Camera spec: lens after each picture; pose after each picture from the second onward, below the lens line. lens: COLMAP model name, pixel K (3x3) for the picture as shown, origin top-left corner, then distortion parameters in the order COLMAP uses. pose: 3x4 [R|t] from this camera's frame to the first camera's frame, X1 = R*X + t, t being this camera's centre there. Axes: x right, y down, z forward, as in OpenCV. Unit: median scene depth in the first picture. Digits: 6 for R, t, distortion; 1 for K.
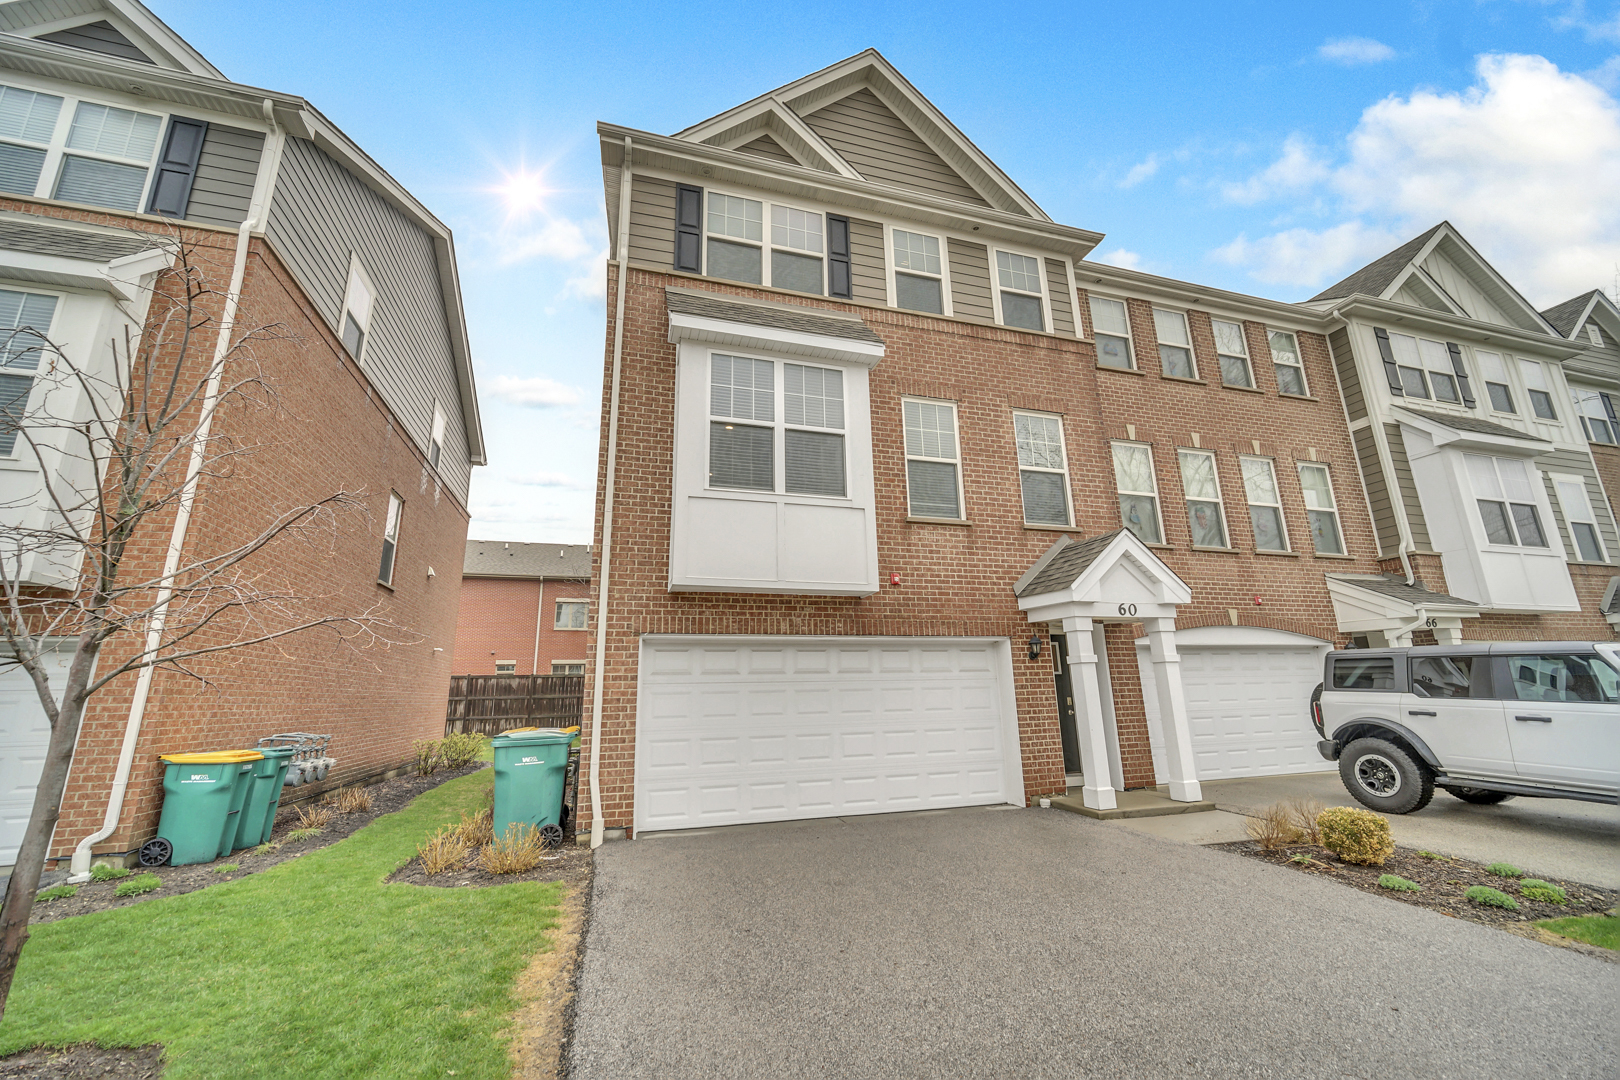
lens RADIAL K [[635.9, 0, 810.0], [0, 635.9, 540.0], [0, 0, 1]] dist [-0.001904, -0.000533]
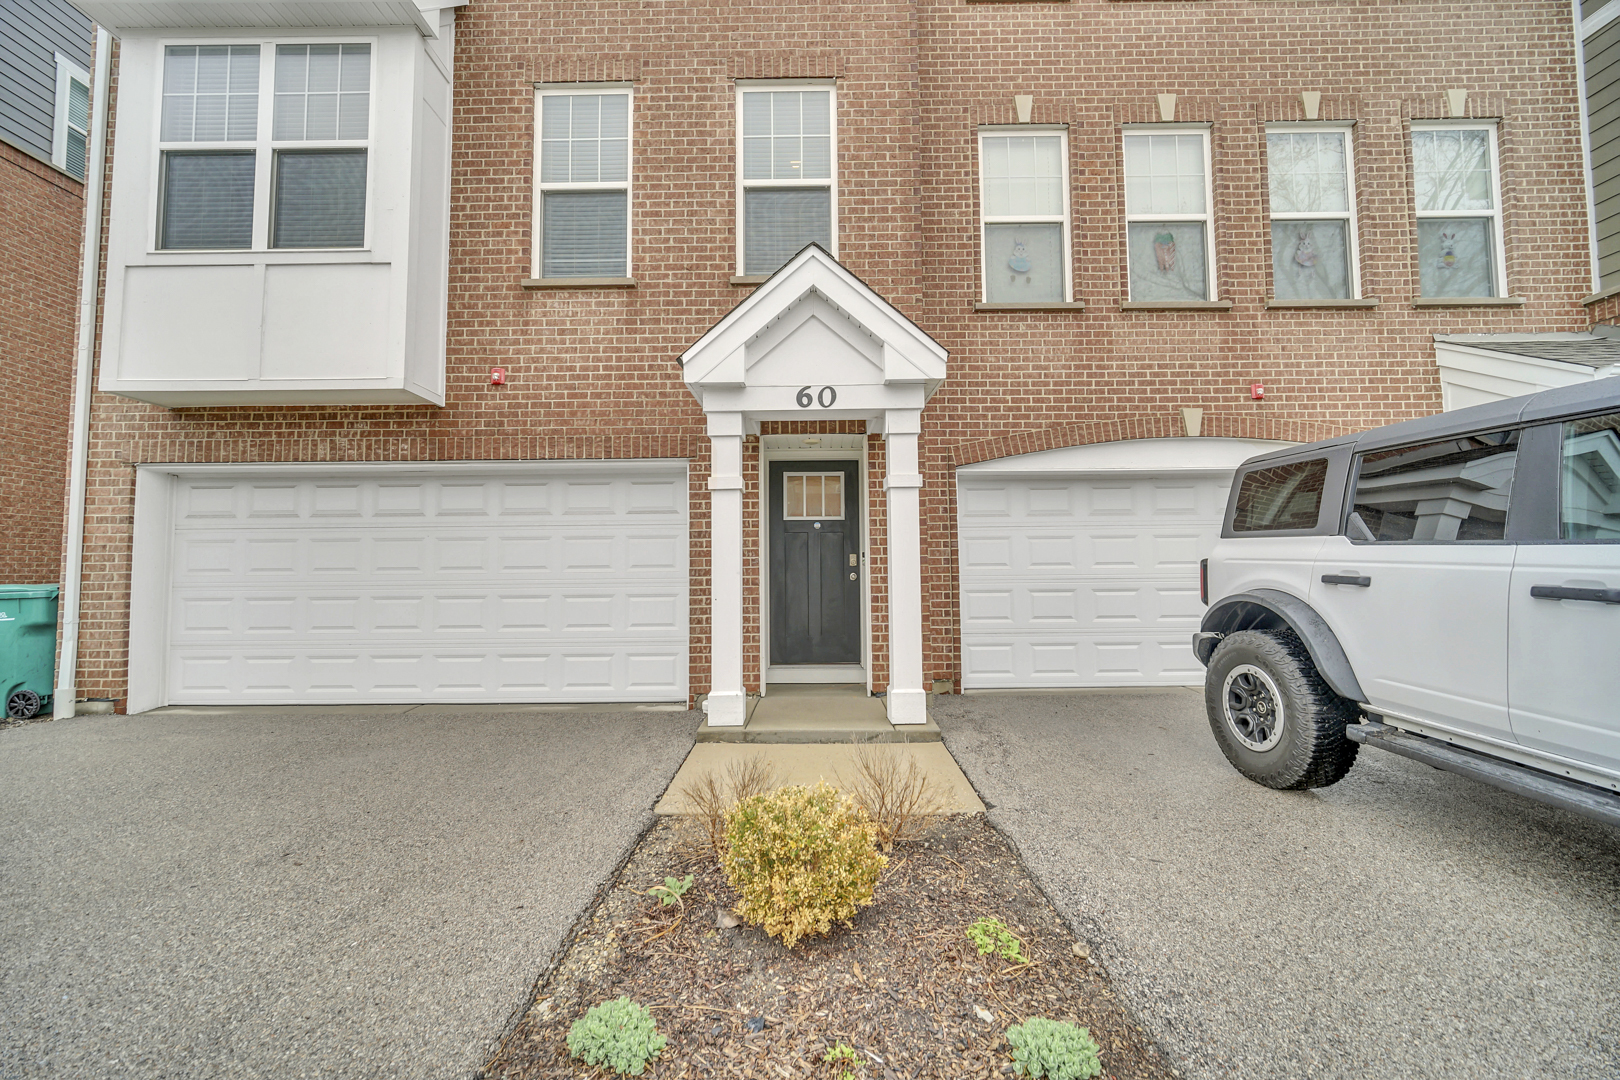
lens RADIAL K [[635.9, 0, 810.0], [0, 635.9, 540.0], [0, 0, 1]] dist [-0.001904, -0.000533]
pose [[0.955696, -0.003648, -0.294334, 0.667223], [0.060535, 0.980986, 0.184398, 0.131254], [0.288064, -0.194046, 0.937745, 0.450008]]
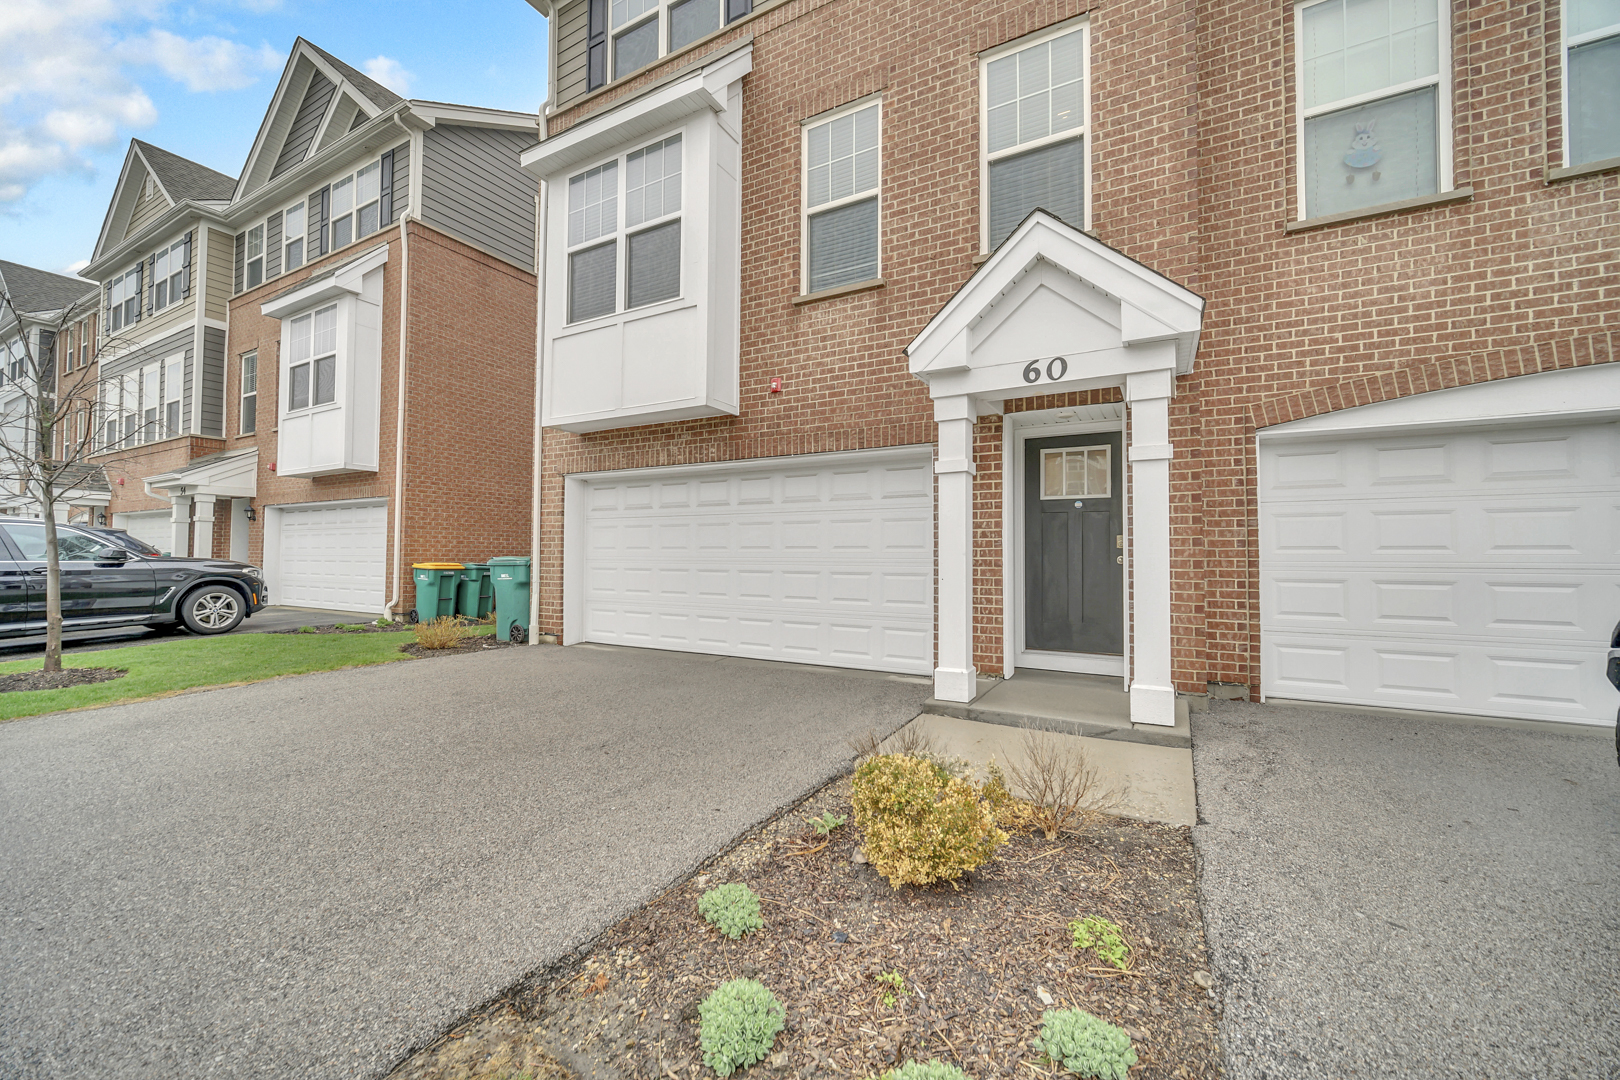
lens RADIAL K [[635.9, 0, 810.0], [0, 635.9, 540.0], [0, 0, 1]] dist [-0.001904, -0.000533]
pose [[0.695911, 0.005764, -0.718105, 0.756441], [0.154709, 0.975284, 0.157756, 0.135449], [0.701265, -0.220882, 0.677819, 0.470049]]
